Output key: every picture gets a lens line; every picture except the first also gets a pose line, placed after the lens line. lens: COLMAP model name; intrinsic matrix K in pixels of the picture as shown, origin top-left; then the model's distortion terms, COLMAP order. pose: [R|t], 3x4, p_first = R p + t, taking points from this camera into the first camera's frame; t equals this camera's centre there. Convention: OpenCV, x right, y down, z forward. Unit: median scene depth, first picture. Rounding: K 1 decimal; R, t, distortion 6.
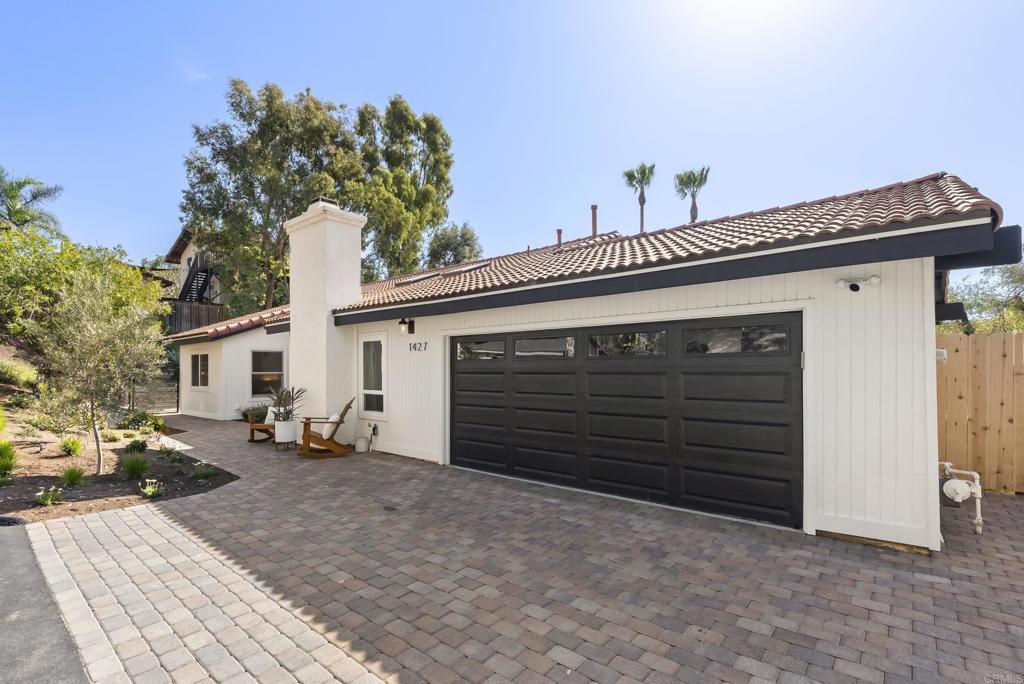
lens RADIAL K [[469.3, 0, 512.9], [0, 469.3, 351.6], [0, 0, 1]] dist [-0.003617, -0.000213]
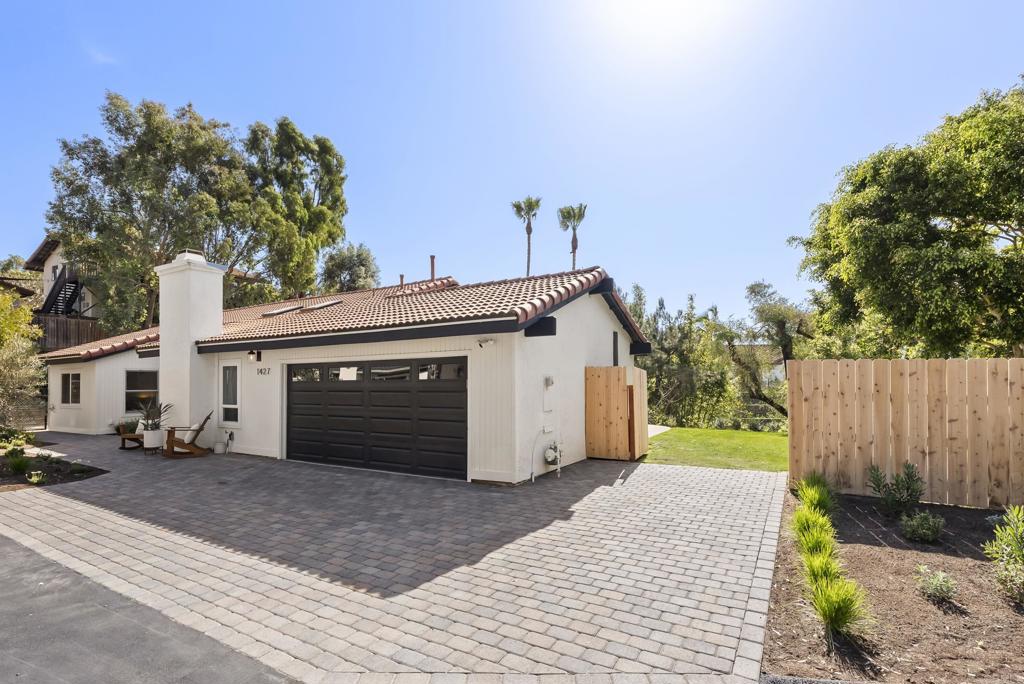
lens RADIAL K [[489.5, 0, 524.7], [0, 489.5, 361.1], [0, 0, 1]] dist [-0.000704, -0.000107]
pose [[0.986018, 0.003600, 0.166600, 0.230460], [-0.002519, 0.999974, -0.006702, -0.024986], [-0.166620, 0.006188, 0.986002, -0.379453]]
